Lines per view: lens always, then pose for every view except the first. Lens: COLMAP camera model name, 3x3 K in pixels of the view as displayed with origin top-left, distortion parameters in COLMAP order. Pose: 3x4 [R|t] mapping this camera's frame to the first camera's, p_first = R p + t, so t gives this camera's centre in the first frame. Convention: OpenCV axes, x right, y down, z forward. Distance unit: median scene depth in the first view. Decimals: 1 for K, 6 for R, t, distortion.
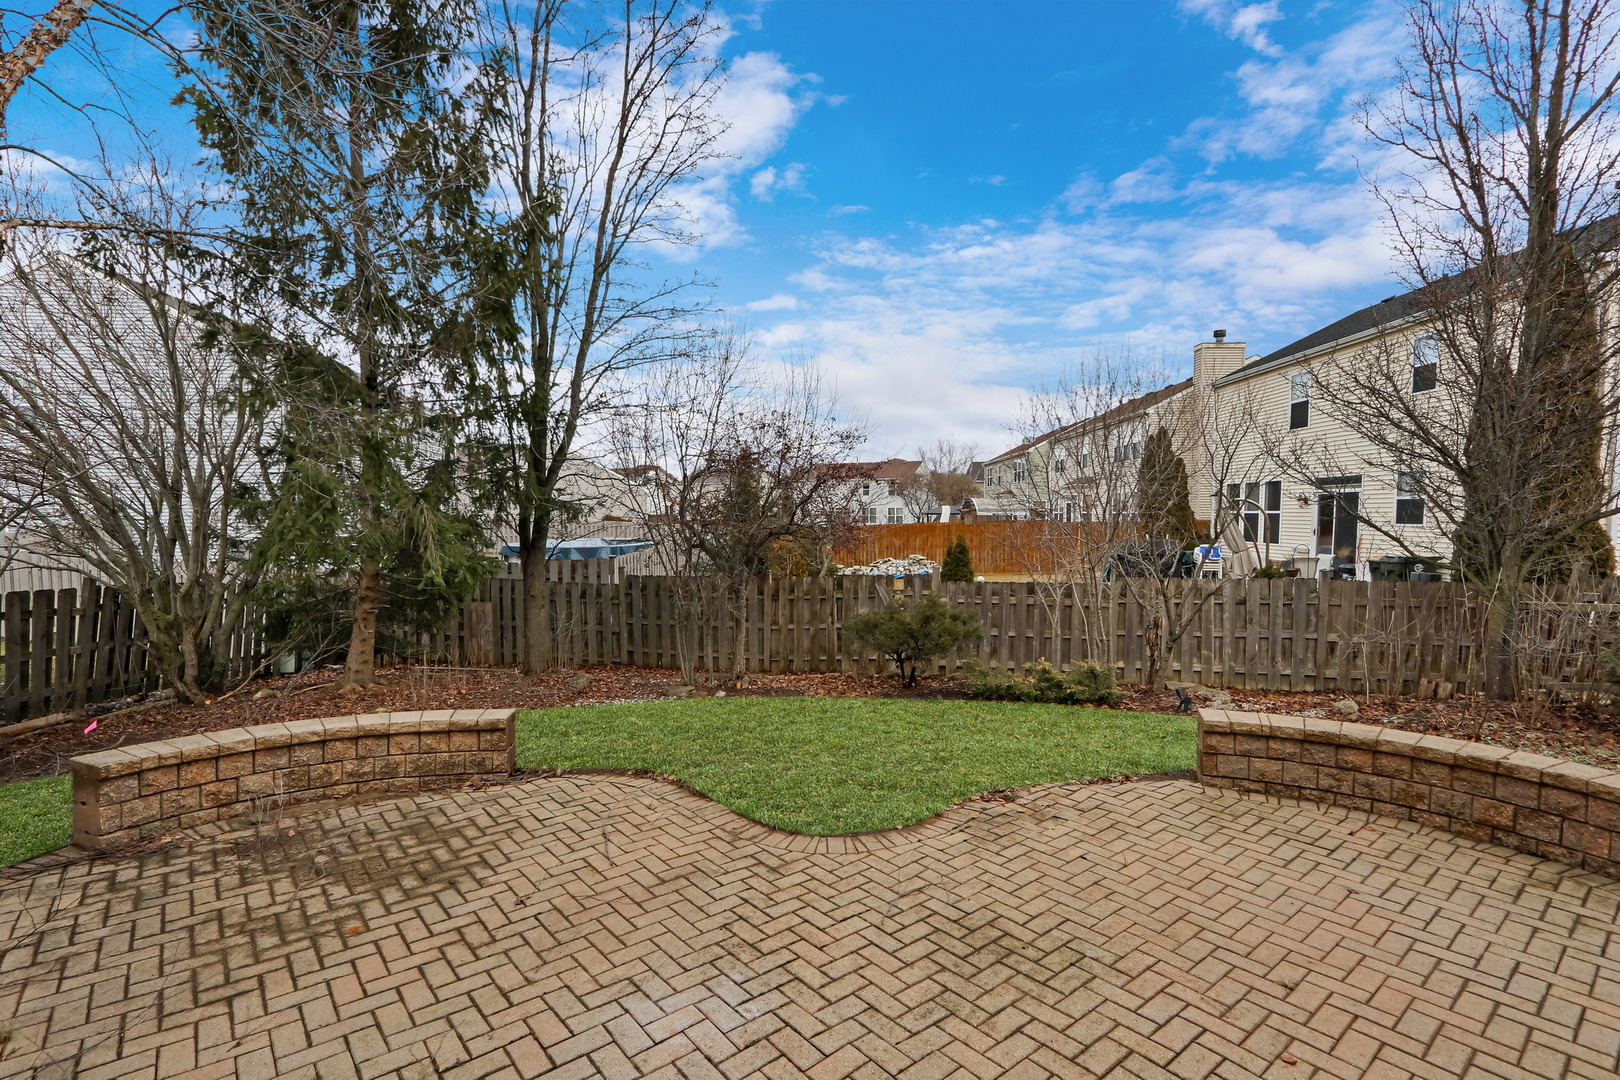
lens RADIAL K [[755.3, 0, 810.1], [0, 755.3, 535.5], [0, 0, 1]] dist [-0.004290, -0.000649]
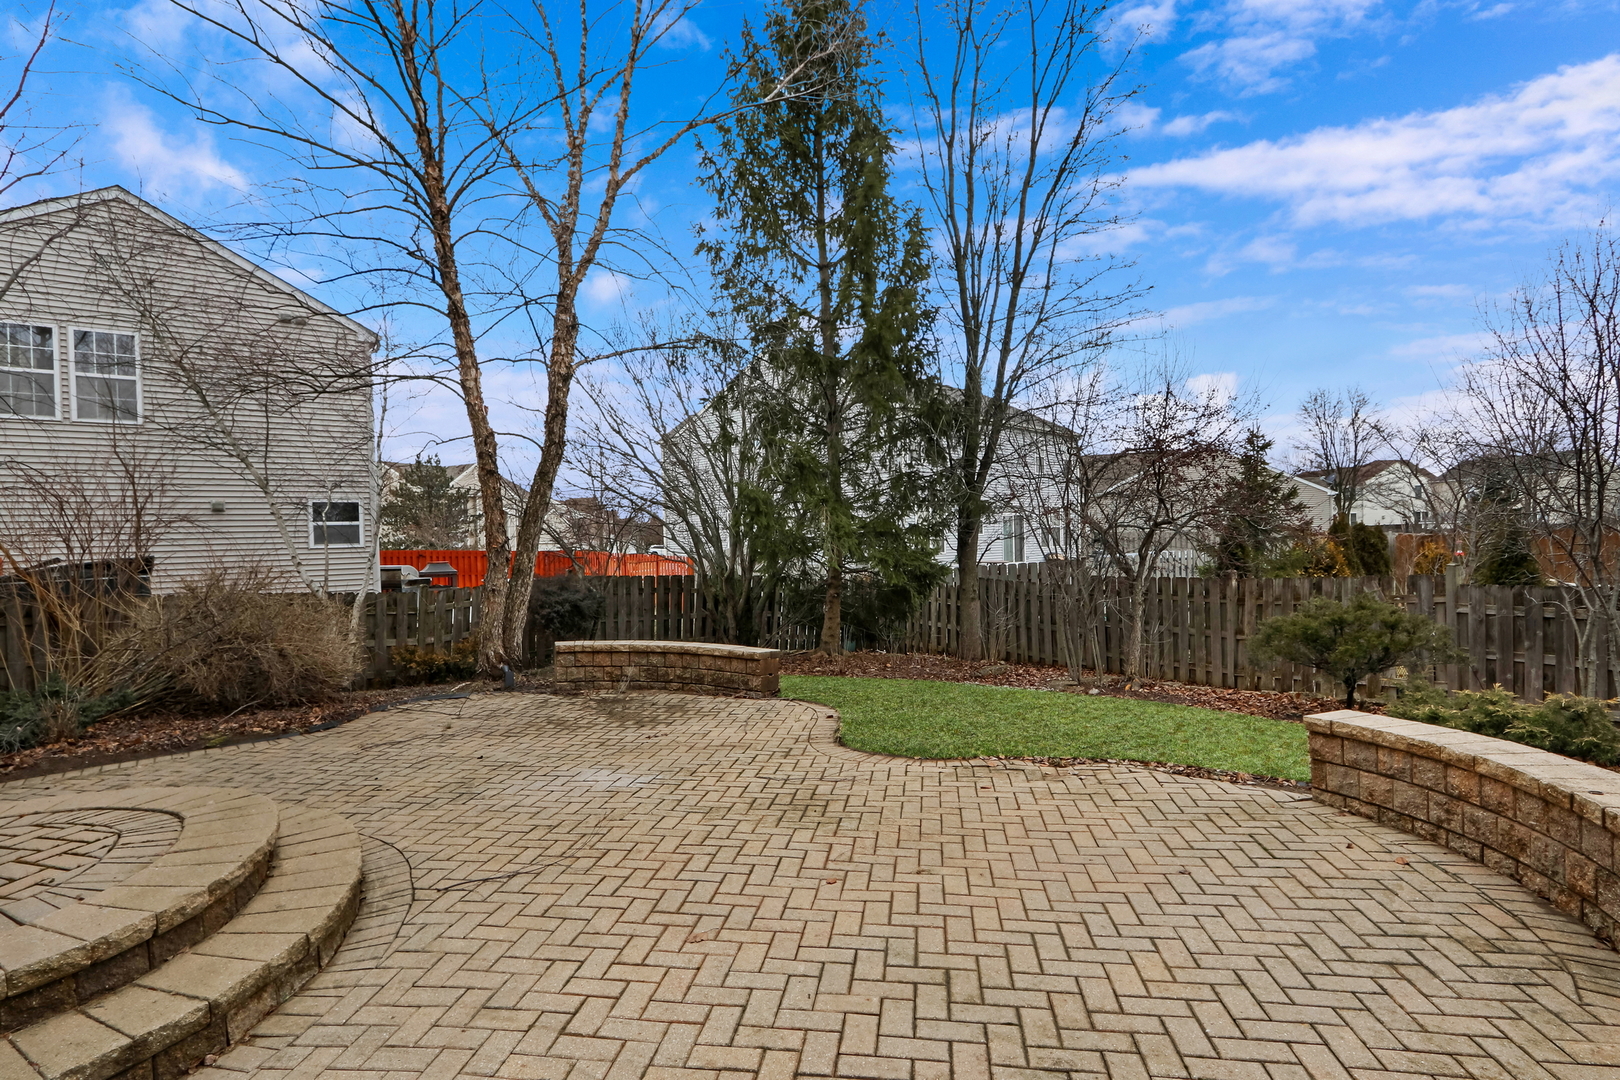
lens RADIAL K [[838.2, 0, 810.1], [0, 838.2, 531.5], [0, 0, 1]] dist [0.001742, 0.000712]
pose [[0.685011, -0.030425, -0.727897, 0.891793], [0.011225, 0.999450, -0.031211, 0.077308], [0.728446, 0.013210, 0.684976, 0.006482]]
